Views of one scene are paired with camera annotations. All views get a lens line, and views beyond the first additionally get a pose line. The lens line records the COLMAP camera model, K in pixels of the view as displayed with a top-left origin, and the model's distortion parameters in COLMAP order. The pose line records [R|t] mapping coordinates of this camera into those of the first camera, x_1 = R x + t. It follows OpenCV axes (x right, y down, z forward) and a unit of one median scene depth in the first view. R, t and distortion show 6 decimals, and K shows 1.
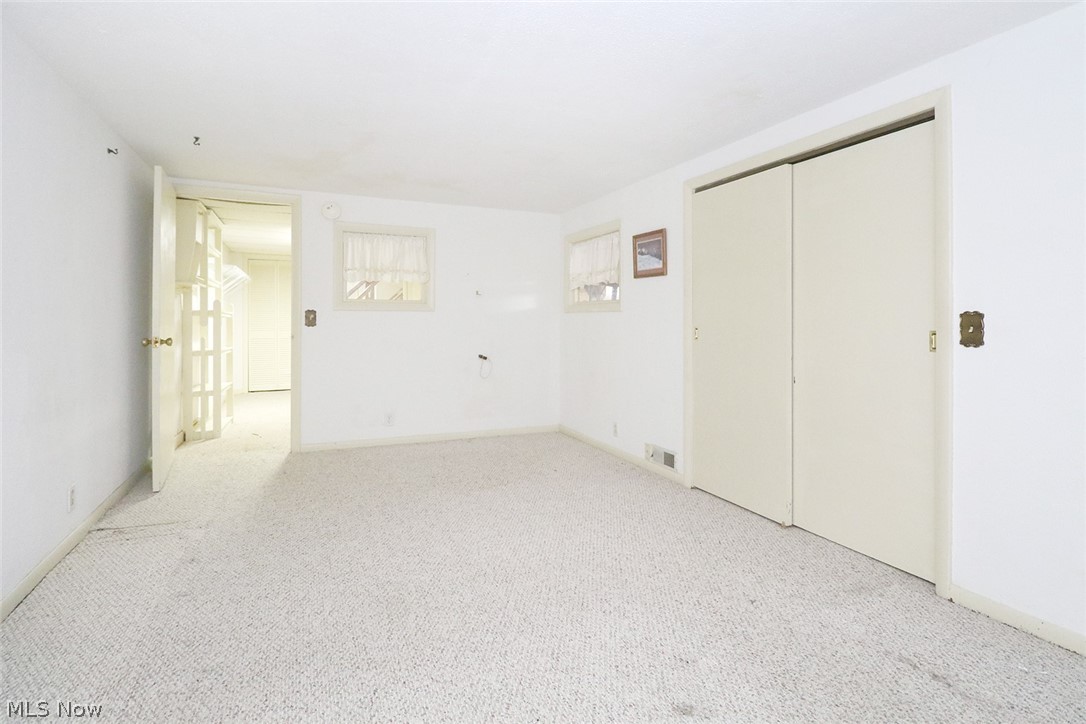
lens RADIAL K [[511.8, 0, 543.7], [0, 511.8, 321.2], [0, 0, 1]] dist [-0.000448, -0.000109]
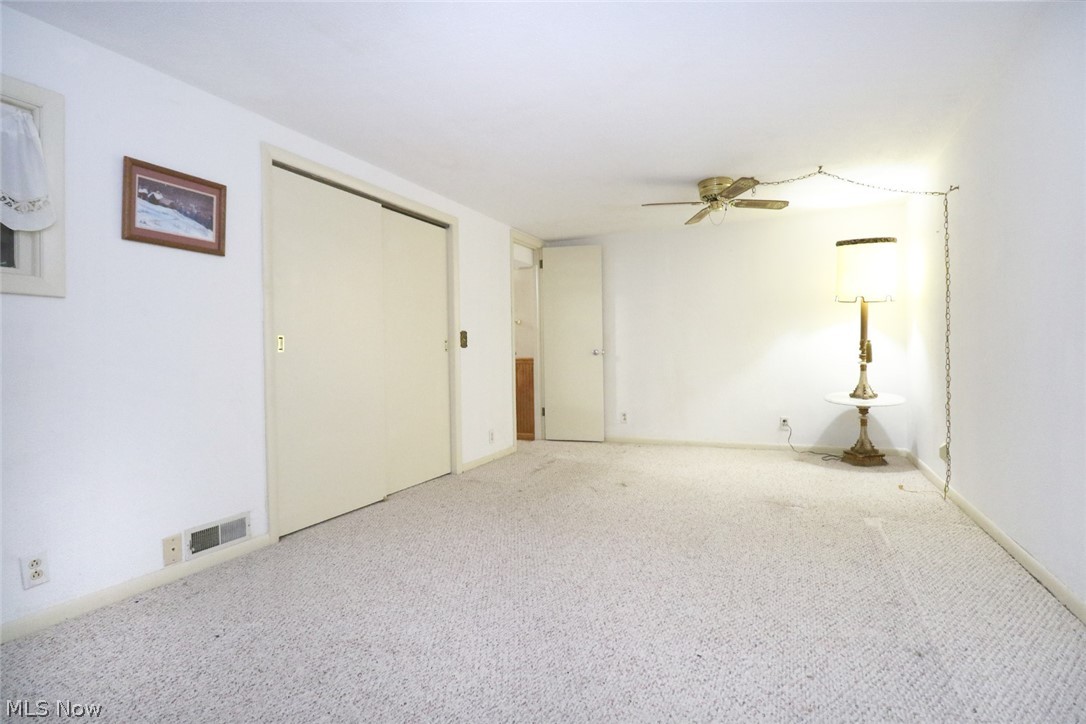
lens RADIAL K [[540.2, 0, 543.0], [0, 540.2, 362.0], [0, 0, 1]] dist [-0.001759, -0.000477]
pose [[-0.644050, -0.001198, 0.764983, -0.564113], [0.014327, 0.999804, 0.013628, 0.043857], [-0.764849, 0.019737, -0.643907, 1.132534]]
